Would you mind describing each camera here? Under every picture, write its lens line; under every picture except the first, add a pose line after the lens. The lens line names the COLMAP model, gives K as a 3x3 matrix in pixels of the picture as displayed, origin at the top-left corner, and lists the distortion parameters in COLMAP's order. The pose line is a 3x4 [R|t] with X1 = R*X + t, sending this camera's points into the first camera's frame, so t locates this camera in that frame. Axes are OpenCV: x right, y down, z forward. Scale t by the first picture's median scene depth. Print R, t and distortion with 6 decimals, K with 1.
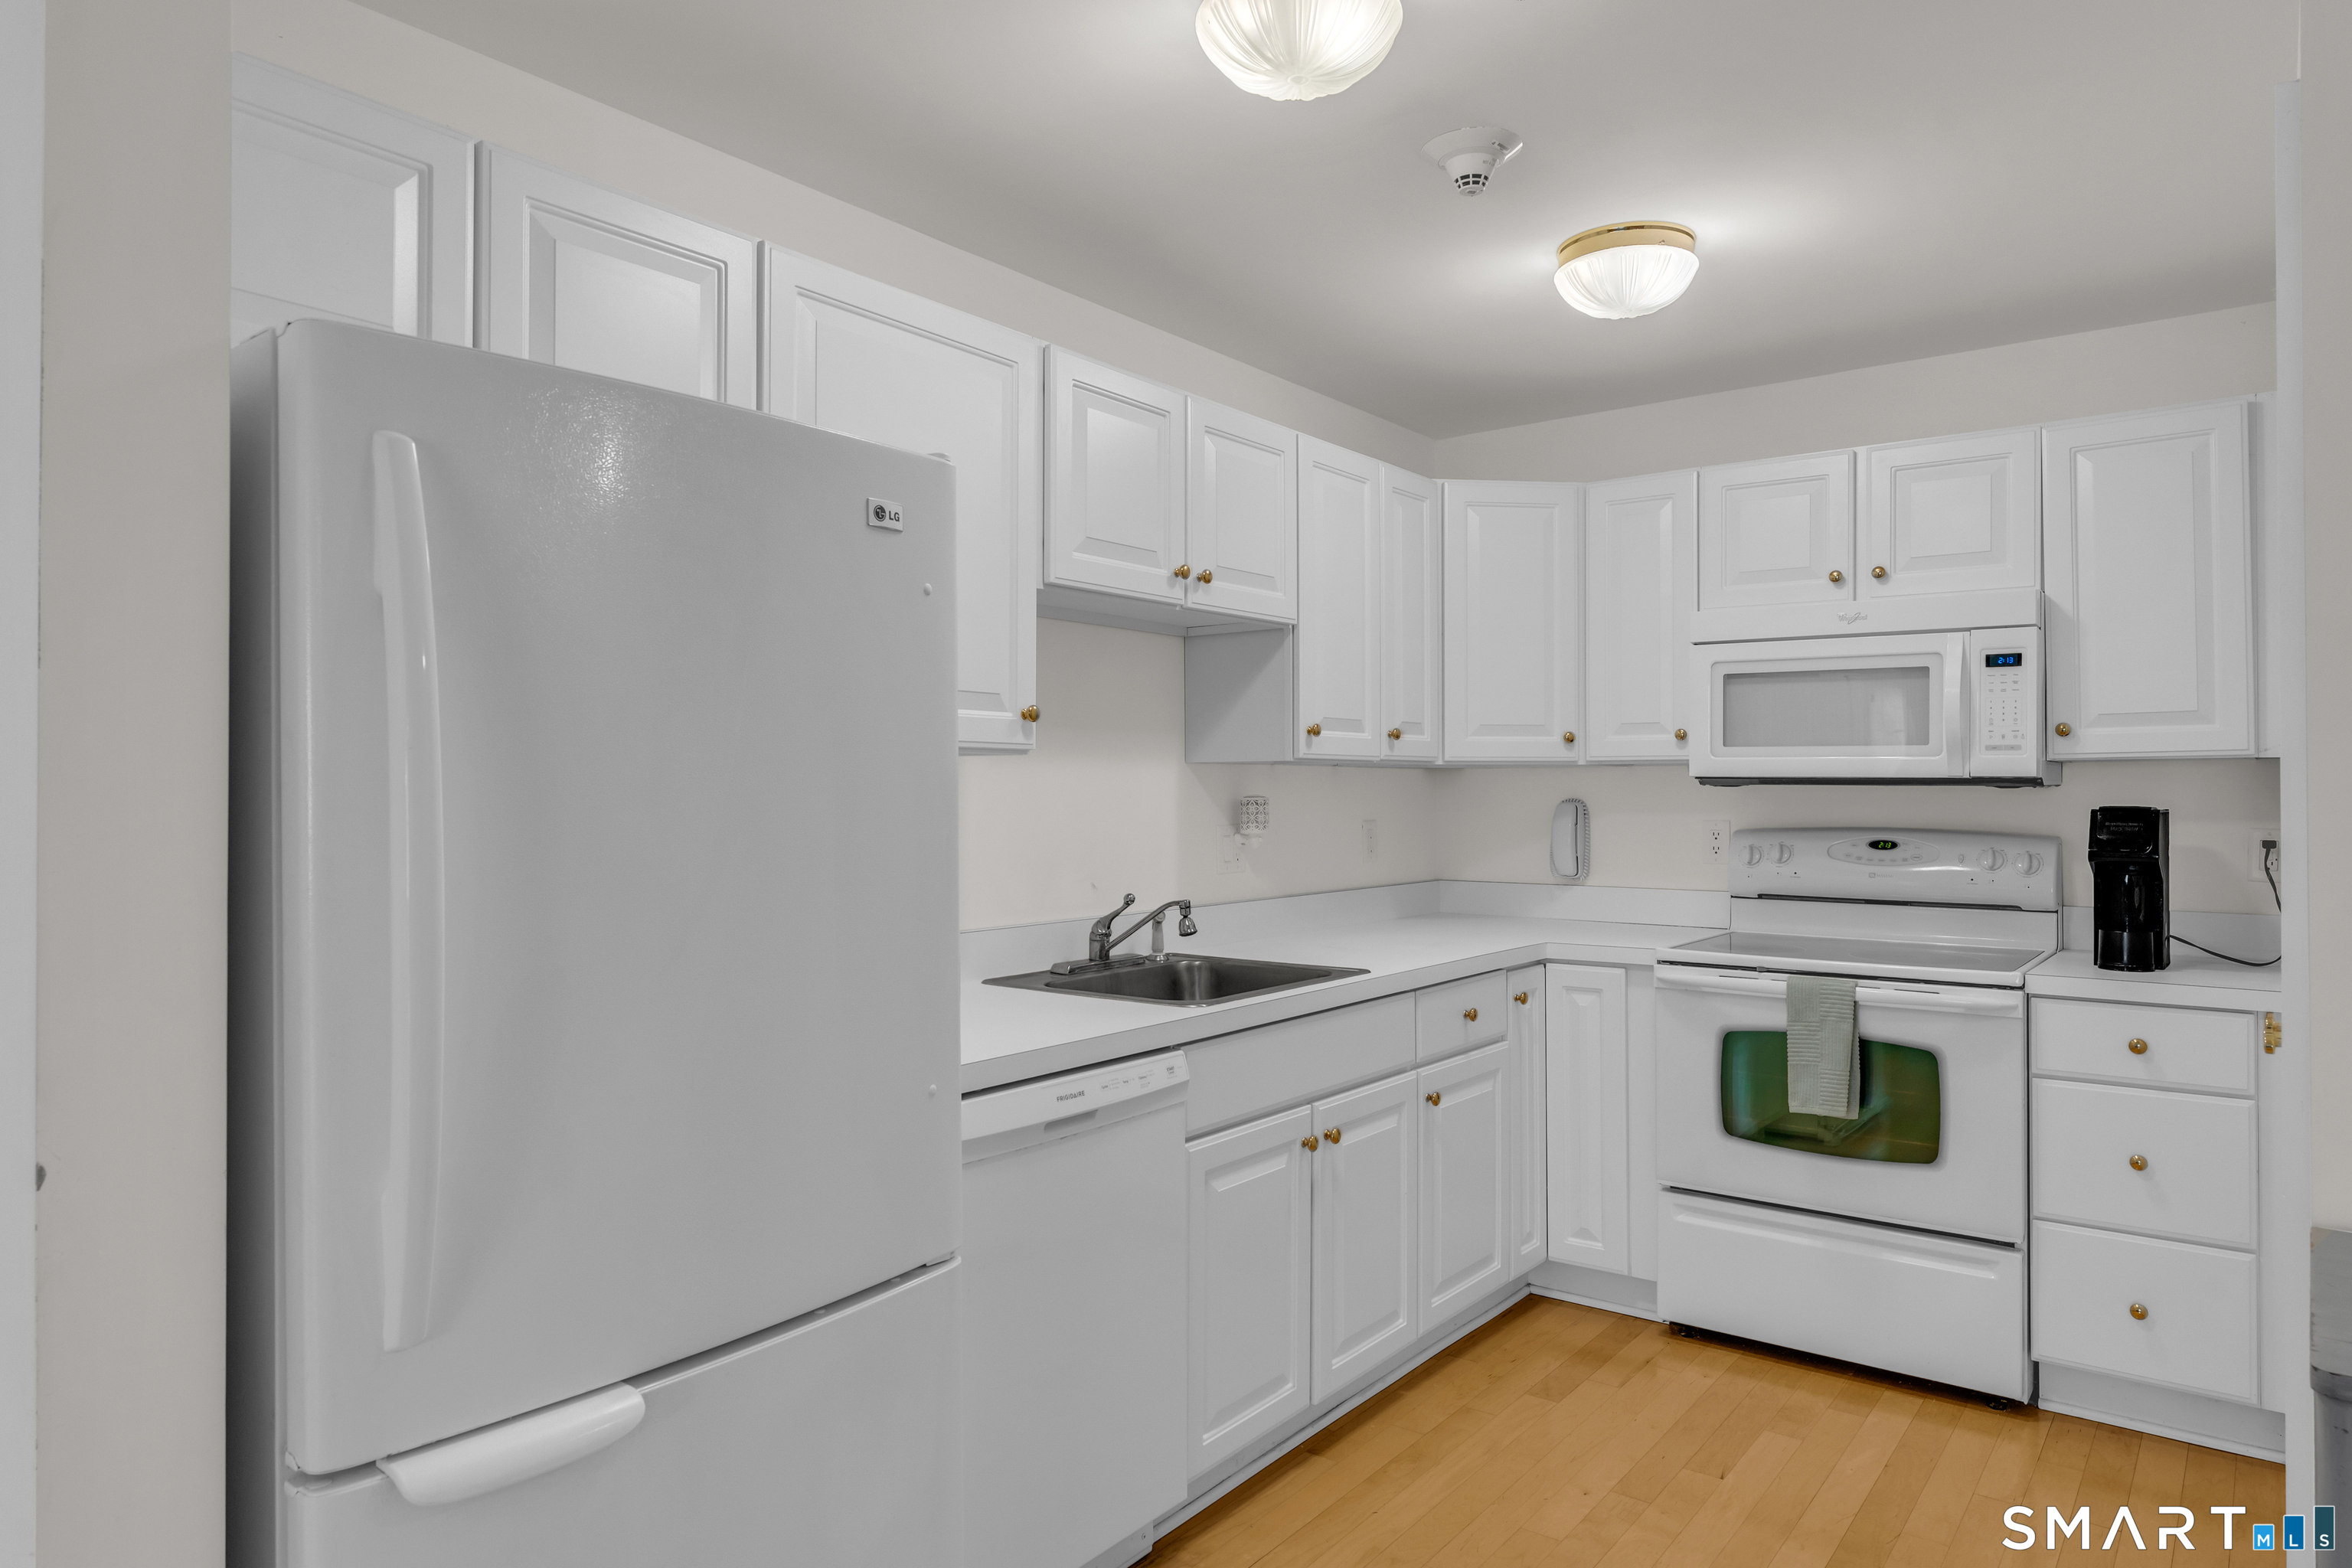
lens RADIAL K [[1453.2, 0, 1176.0], [0, 1453.2, 784.0], [0, 0, 1]] dist [0.000043, 0.000118]
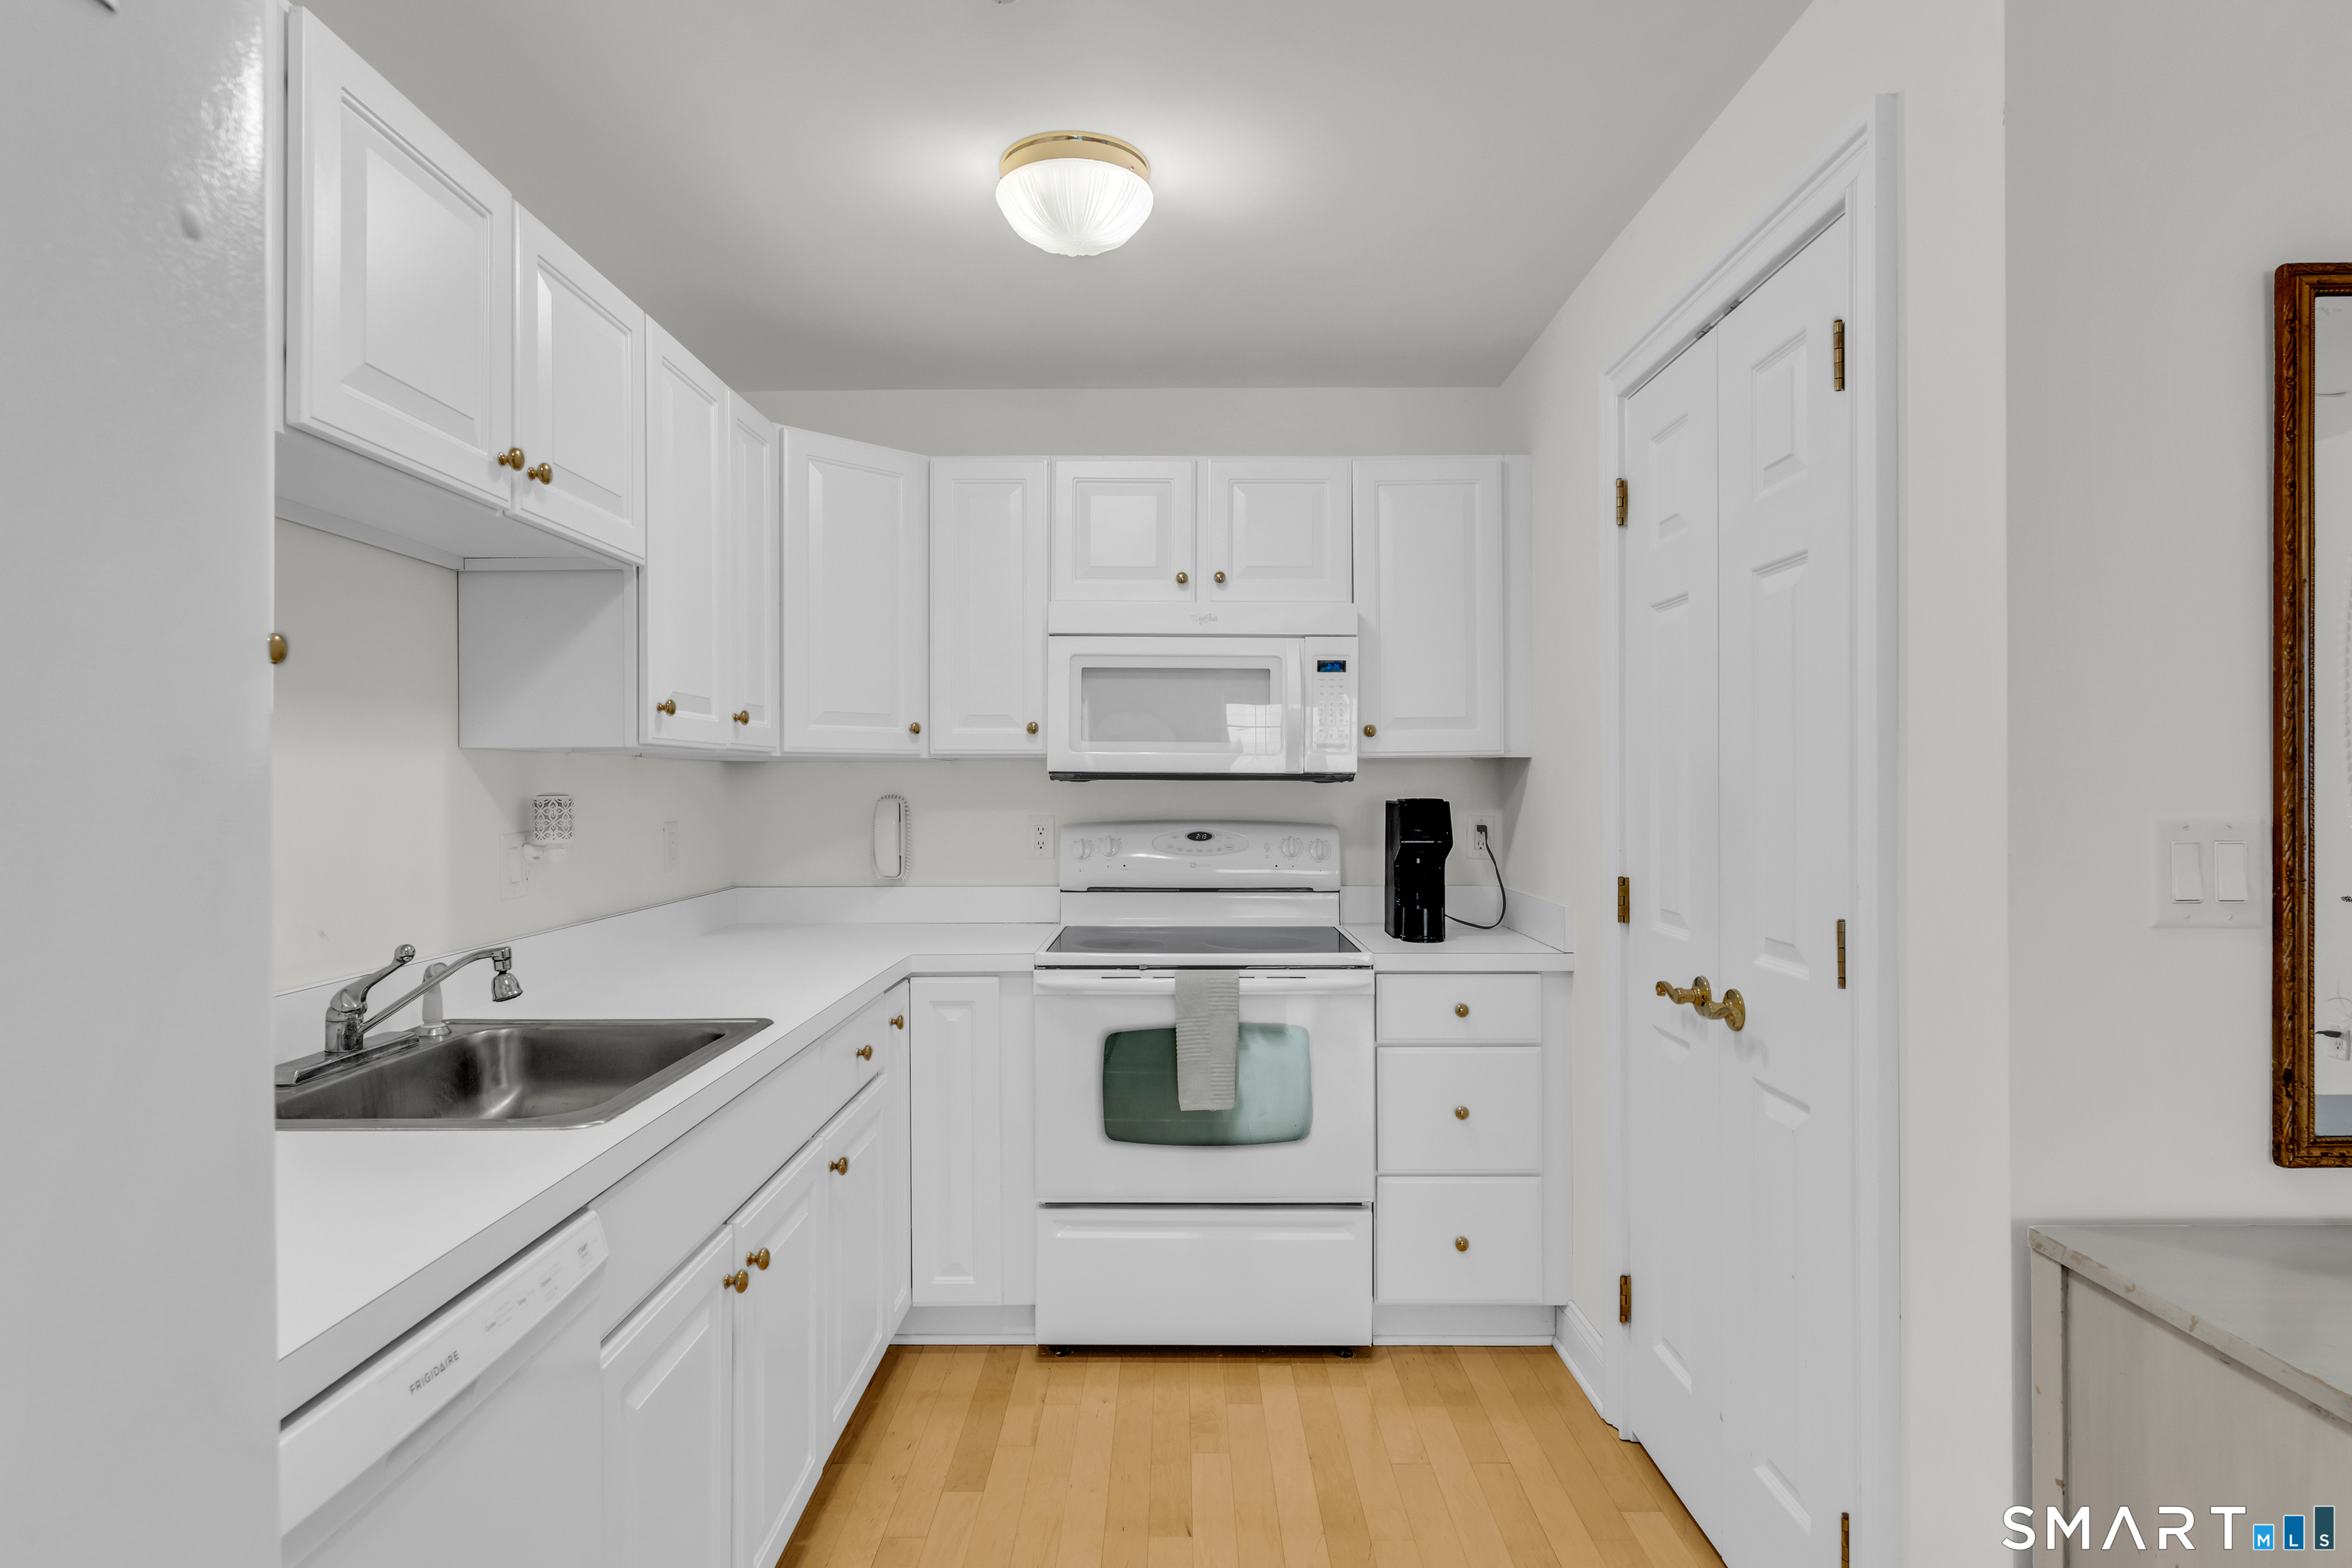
lens RADIAL K [[1230.6, 0, 1176.0], [0, 1230.6, 784.0], [0, 0, 1]] dist [-0.002599, -0.000403]
pose [[0.793329, -0.000875, 0.608792, -0.086086], [-0.000598, 0.999997, 0.002217, 0.001652], [-0.608793, -0.002123, 0.793326, 0.324433]]
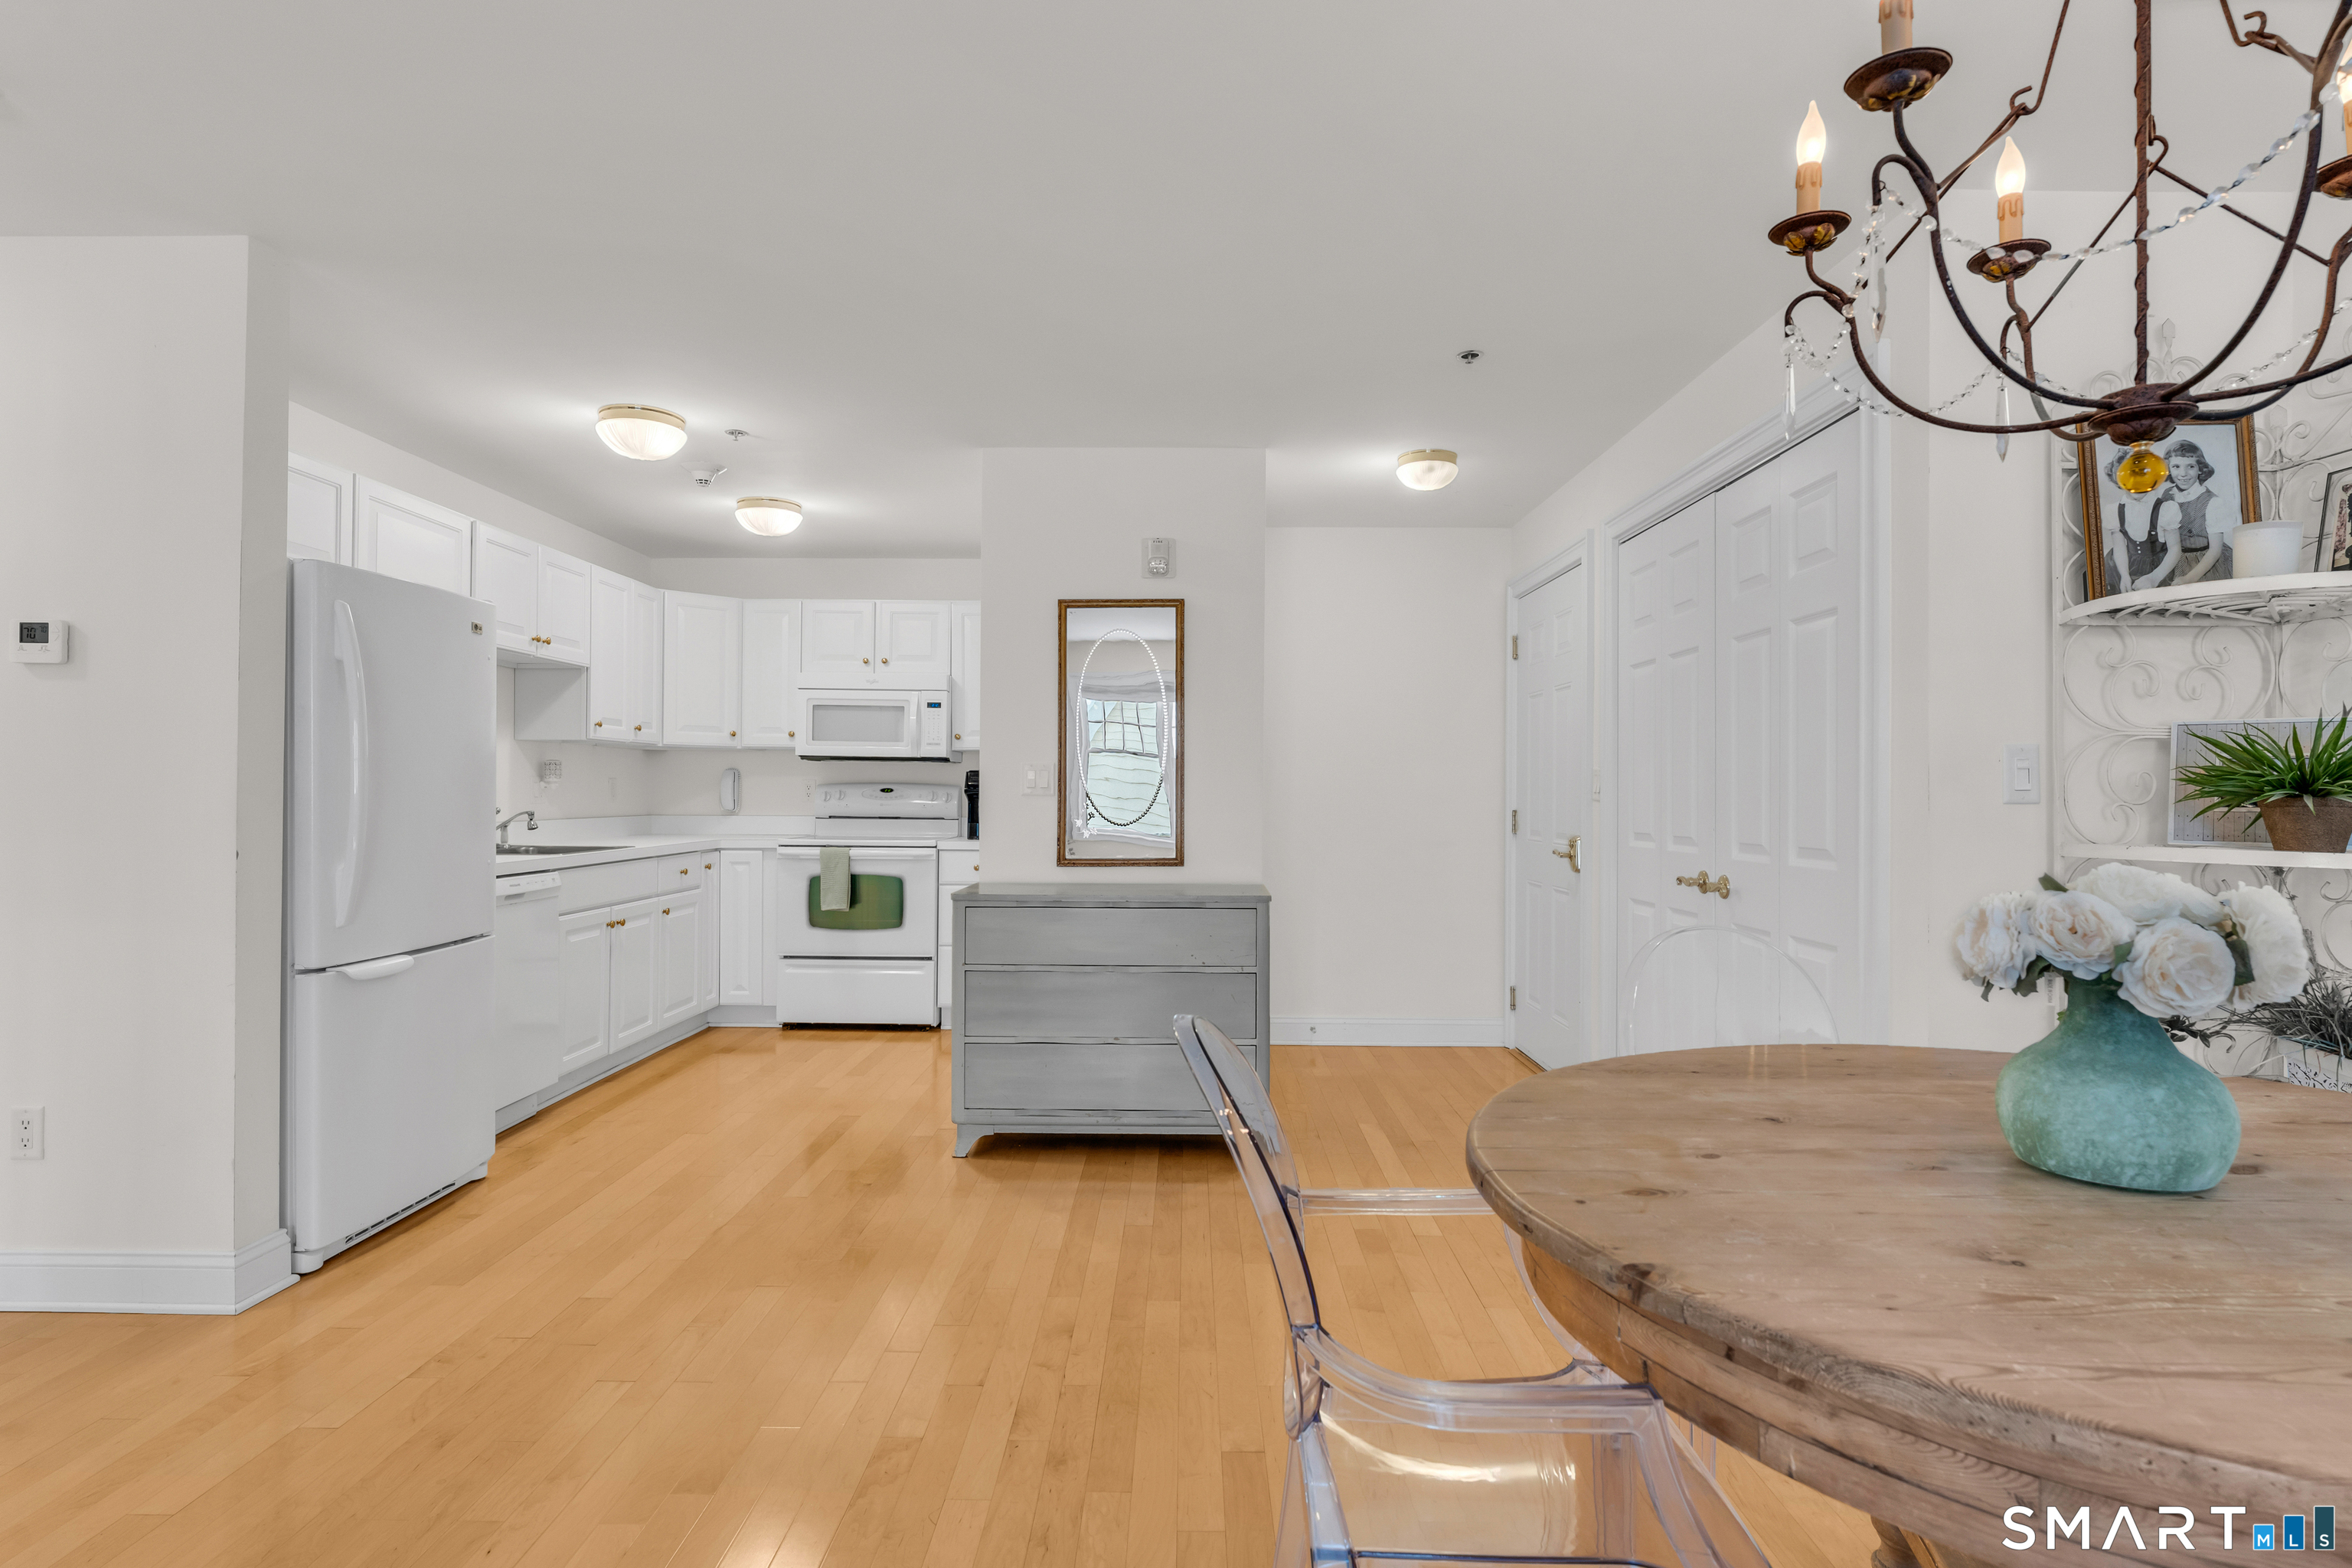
lens RADIAL K [[1206.9, 0, 1176.0], [0, 1206.9, 784.0], [0, 0, 1]] dist [0.001807, 0.000364]
pose [[0.798242, 0.010957, 0.602237, -0.248432], [-0.010099, 0.999937, -0.004806, 0.040629], [-0.602252, -0.002245, 0.798303, -0.696883]]
